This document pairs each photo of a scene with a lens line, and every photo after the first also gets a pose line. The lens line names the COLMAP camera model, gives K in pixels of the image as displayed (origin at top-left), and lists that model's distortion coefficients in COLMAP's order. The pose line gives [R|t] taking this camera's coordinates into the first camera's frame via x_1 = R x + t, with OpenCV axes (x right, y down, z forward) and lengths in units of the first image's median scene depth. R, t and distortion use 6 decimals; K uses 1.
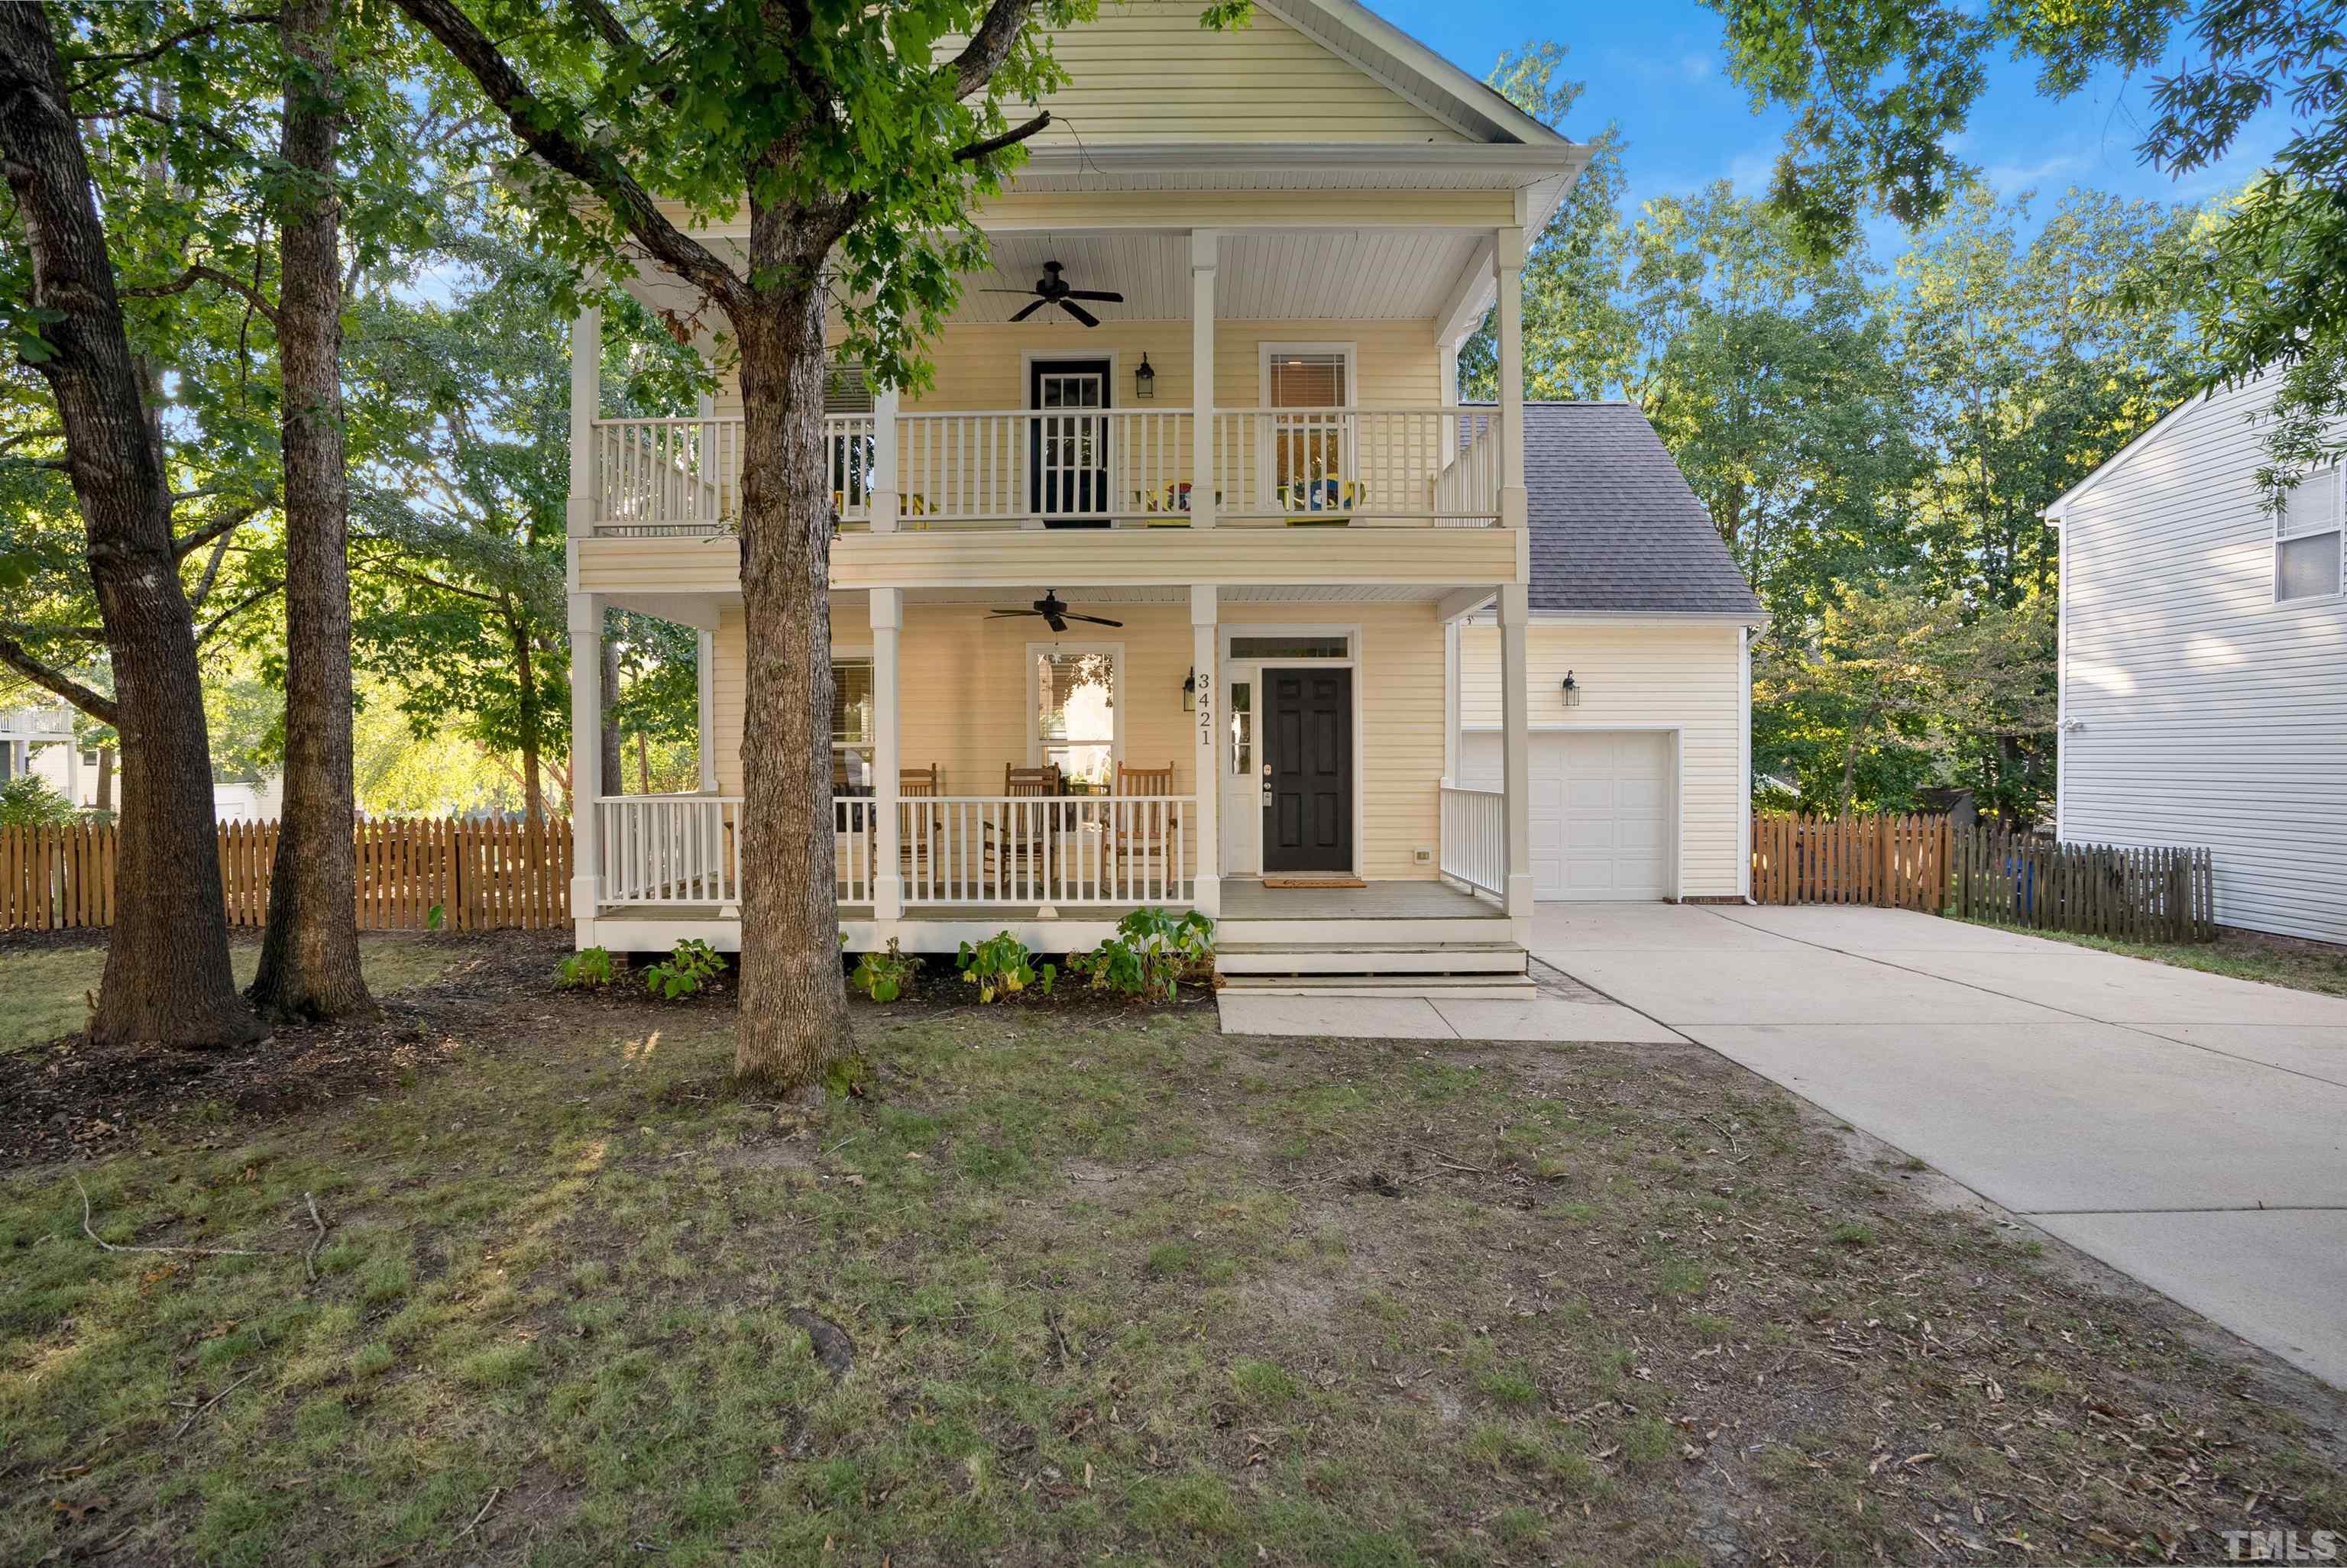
lens RADIAL K [[1104.8, 0, 1166.8], [0, 1104.8, 763.1], [0, 0, 1]] dist [-0.069505, 0.028828]
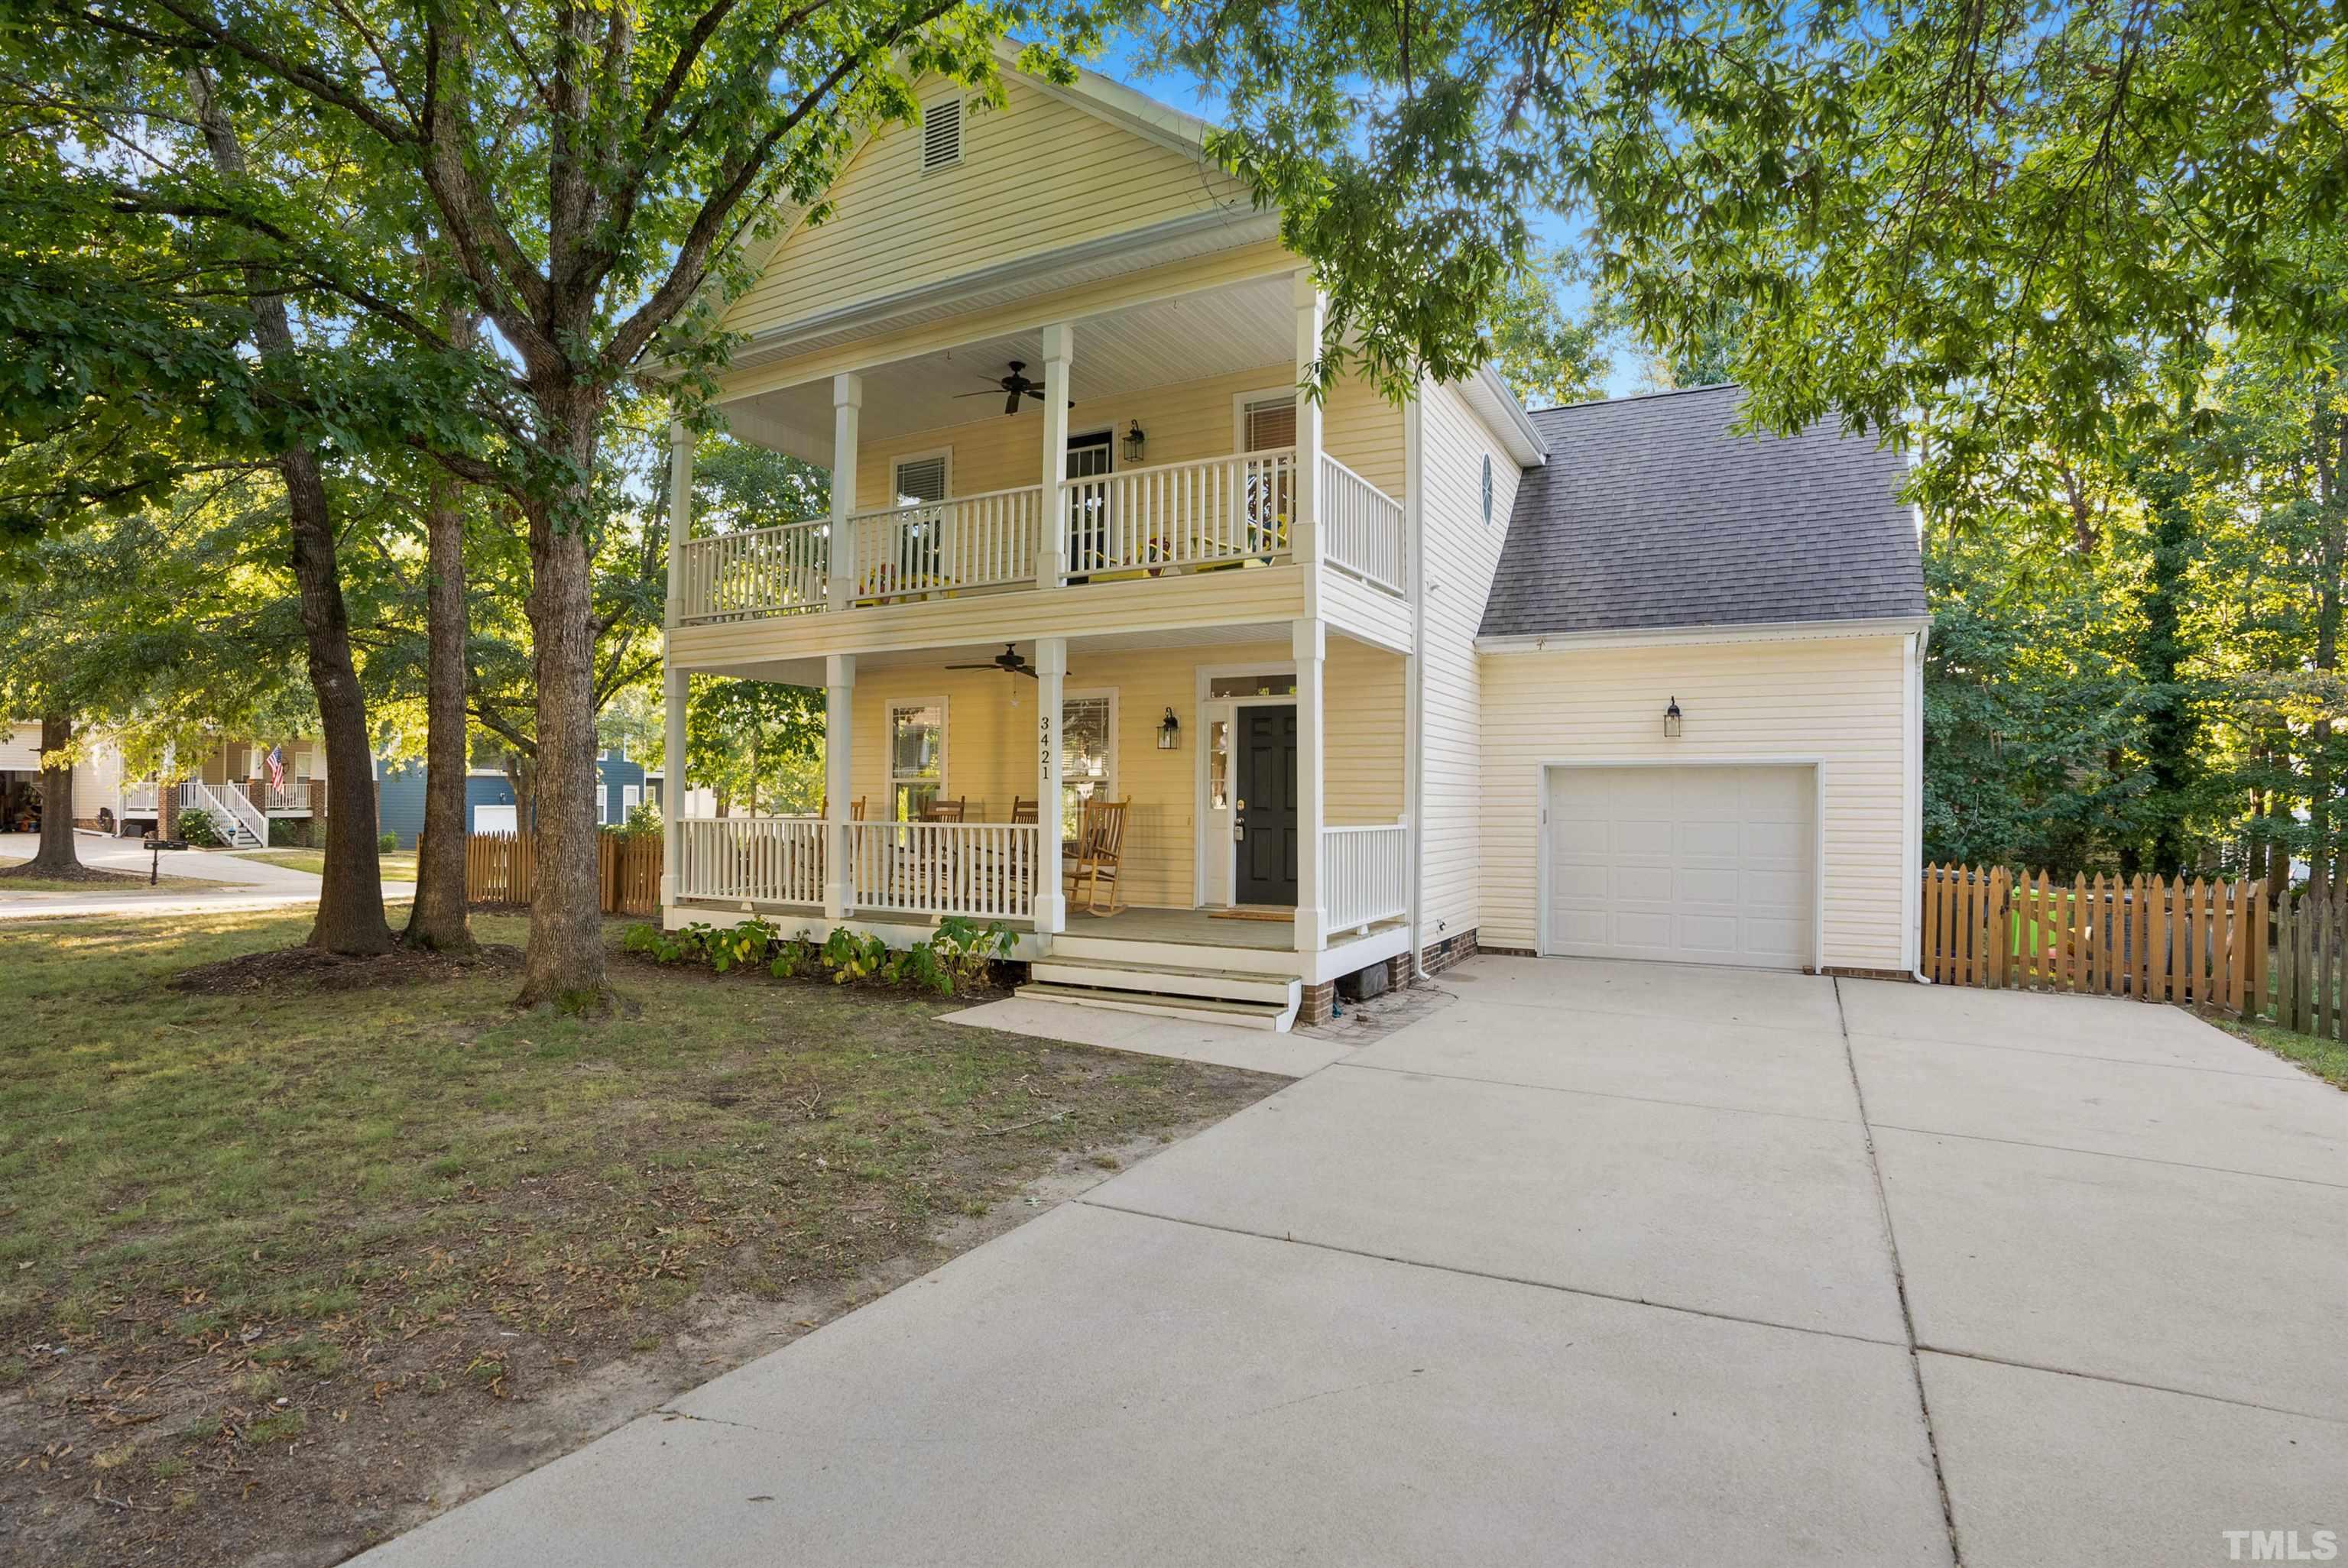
lens RADIAL K [[1192.4, 0, 1173.5], [0, 1192.4, 781.3], [0, 0, 1]] dist [-0.076240, 0.040056]
pose [[0.884207, 0.001534, -0.467092, 0.628029], [-0.010474, 0.999808, -0.016544, 0.003606], [0.466978, 0.019521, 0.884054, -0.017169]]
